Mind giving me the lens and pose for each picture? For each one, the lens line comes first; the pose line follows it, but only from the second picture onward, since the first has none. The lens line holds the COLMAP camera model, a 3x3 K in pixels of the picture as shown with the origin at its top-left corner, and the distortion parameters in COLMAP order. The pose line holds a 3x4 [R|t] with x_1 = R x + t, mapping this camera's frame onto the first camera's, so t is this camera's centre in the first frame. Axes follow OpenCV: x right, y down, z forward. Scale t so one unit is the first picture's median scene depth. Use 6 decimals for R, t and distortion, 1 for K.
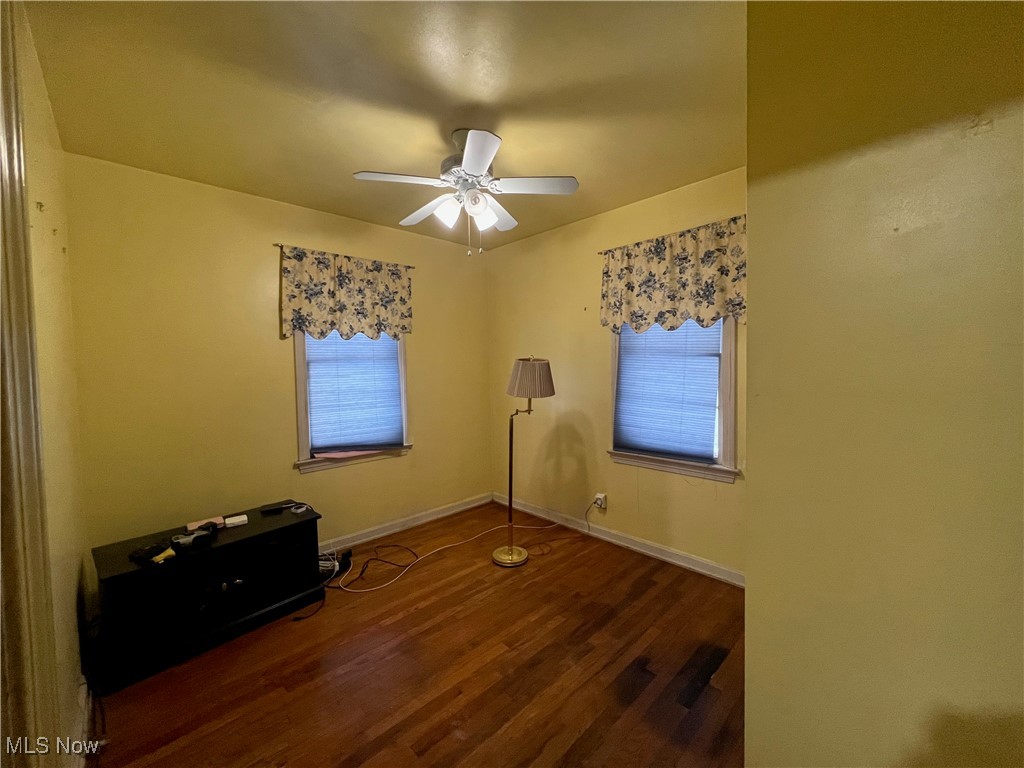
lens RADIAL K [[406.9, 0, 511.9], [0, 406.9, 380.7], [0, 0, 1]] dist [0.000886, -0.000464]
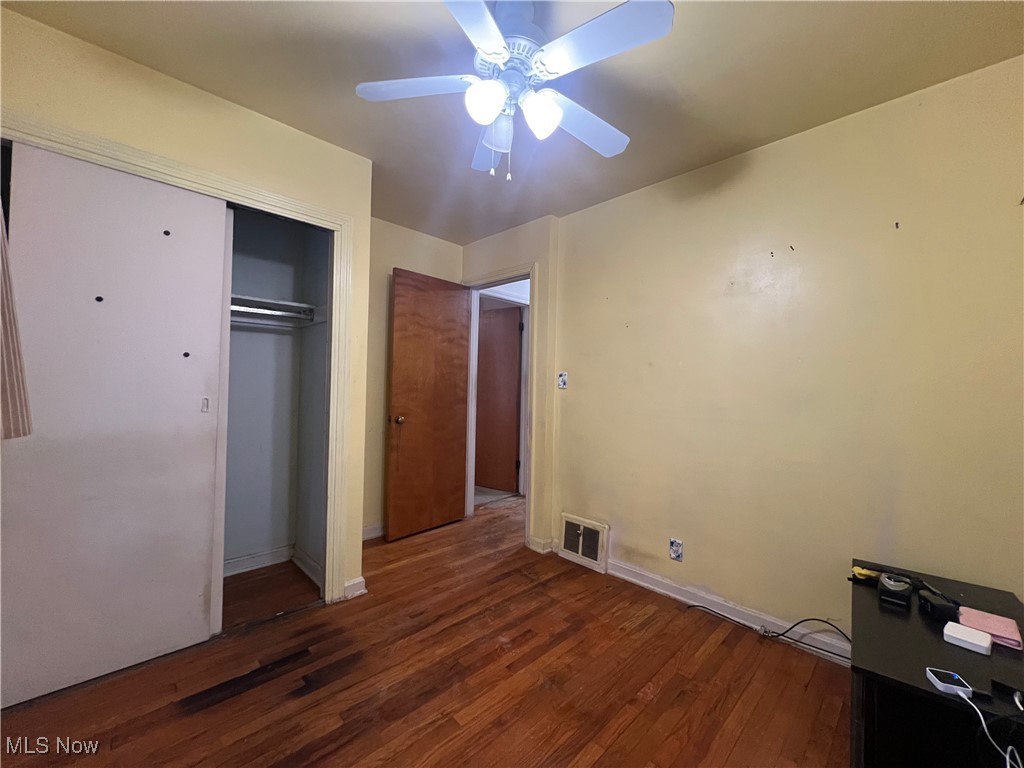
lens RADIAL K [[406.9, 0, 511.9], [0, 406.9, 381.6], [0, 0, 1]] dist [0.000886, -0.000464]
pose [[-0.999919, -0.002460, -0.012475, -0.113133], [-0.002888, 0.999404, 0.034412, 0.007648], [0.012383, 0.034445, -0.999330, 1.856050]]
